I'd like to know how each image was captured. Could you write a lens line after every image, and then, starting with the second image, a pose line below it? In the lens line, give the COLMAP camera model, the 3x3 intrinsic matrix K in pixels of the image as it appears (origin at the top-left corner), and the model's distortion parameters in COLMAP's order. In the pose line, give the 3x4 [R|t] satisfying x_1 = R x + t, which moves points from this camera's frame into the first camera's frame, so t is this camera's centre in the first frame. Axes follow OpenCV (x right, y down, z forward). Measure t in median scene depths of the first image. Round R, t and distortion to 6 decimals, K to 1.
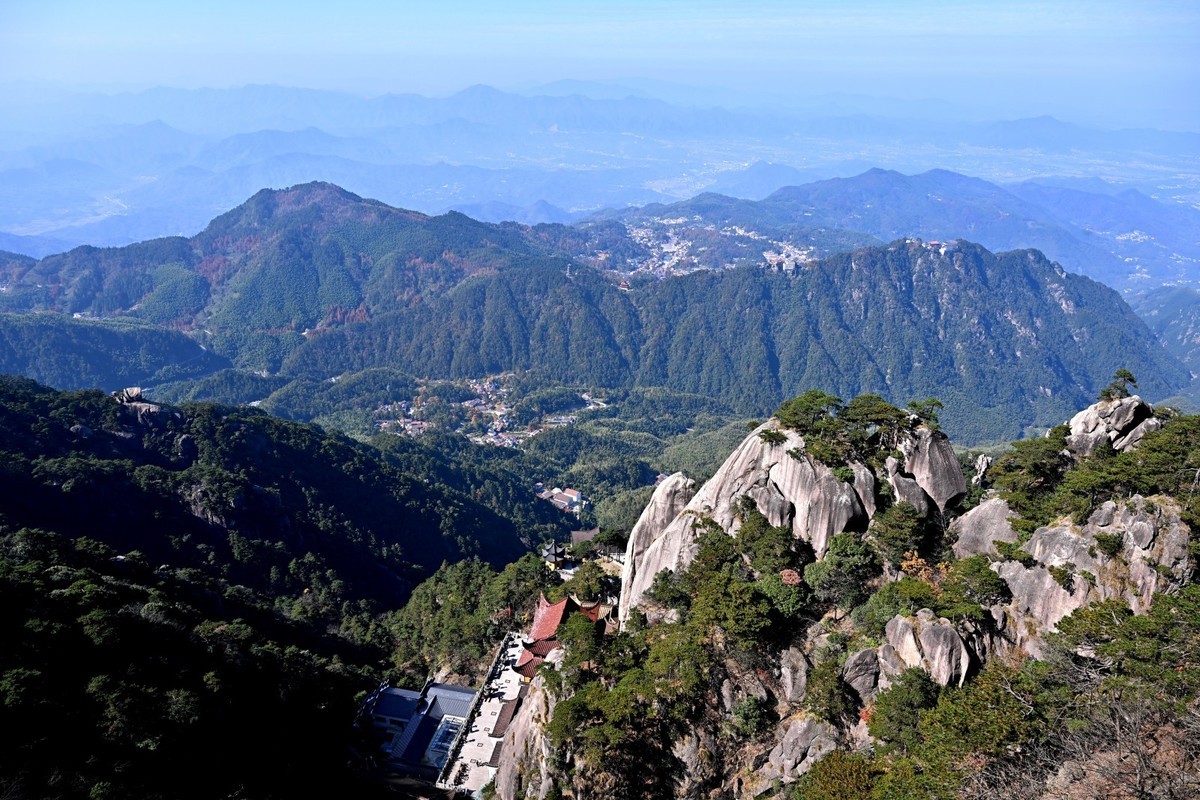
lens RADIAL K [[804.9, 0, 594.9], [0, 804.9, 398.2], [0, 0, 1]] dist [0.005147, -0.001181]
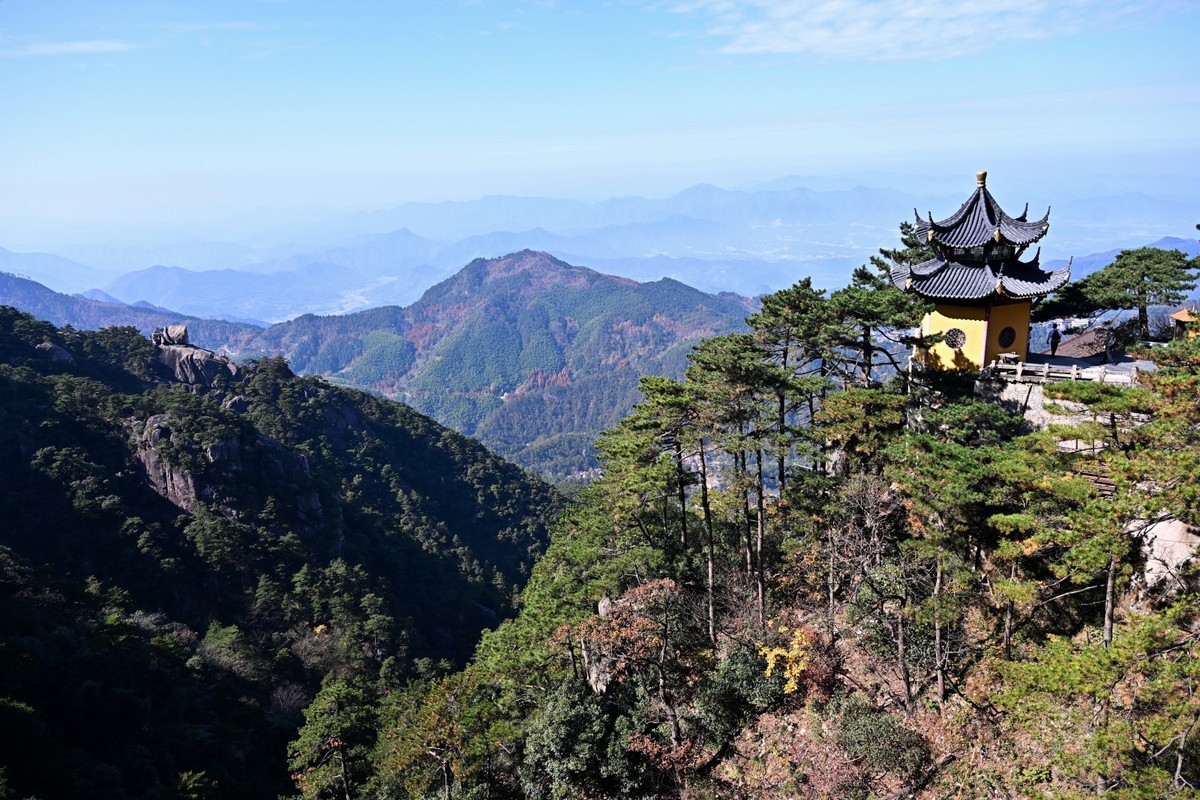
lens RADIAL K [[828.2, 0, 600.0], [0, 828.2, 400.0], [0, 0, 1]] dist [0.000610, -0.000451]
pose [[0.967279, 0.009724, -0.253531, -0.010560], [-0.041788, 0.991724, -0.121396, 0.032400], [0.250252, 0.128018, 0.959680, 0.110938]]
